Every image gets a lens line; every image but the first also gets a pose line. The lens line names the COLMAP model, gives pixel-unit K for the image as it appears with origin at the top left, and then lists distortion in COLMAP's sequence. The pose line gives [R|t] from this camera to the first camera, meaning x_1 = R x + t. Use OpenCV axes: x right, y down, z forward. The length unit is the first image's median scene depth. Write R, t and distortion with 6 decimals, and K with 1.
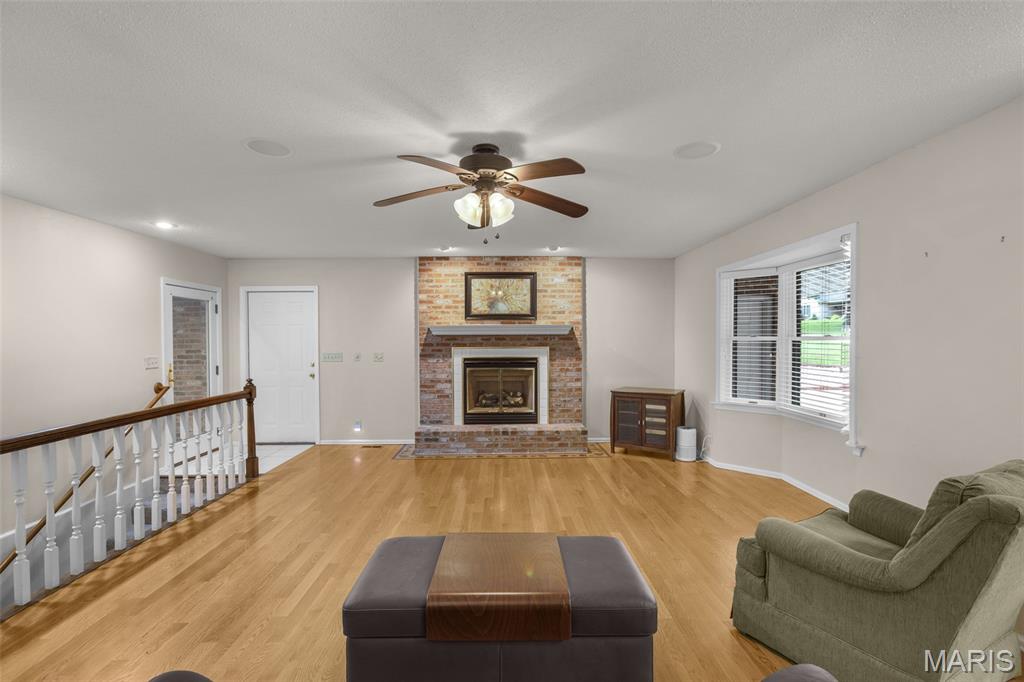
lens RADIAL K [[467.3, 0, 512.9], [0, 467.3, 344.1], [0, 0, 1]] dist [-0.002542, 0.003078]
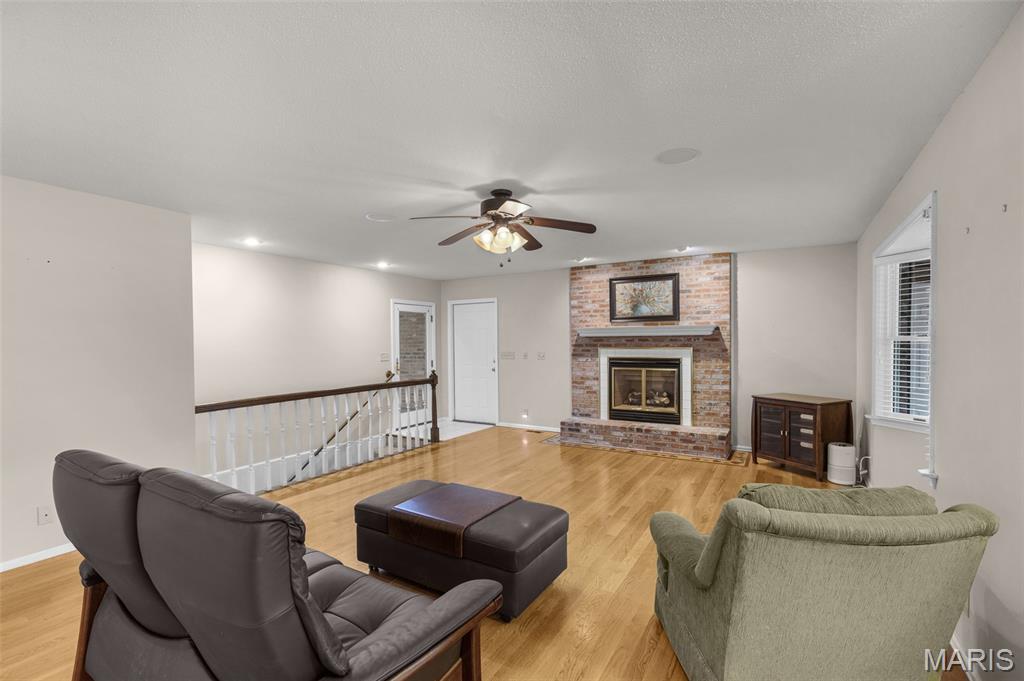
lens RADIAL K [[467.3, 0, 517.8], [0, 467.3, 340.9], [0, 0, 1]] dist [-0.002542, 0.003078]
pose [[0.847621, -0.002812, -0.530595, 0.307027], [-0.001570, 0.999968, -0.007808, -0.000094], [0.530600, 0.007451, 0.847589, -0.027736]]
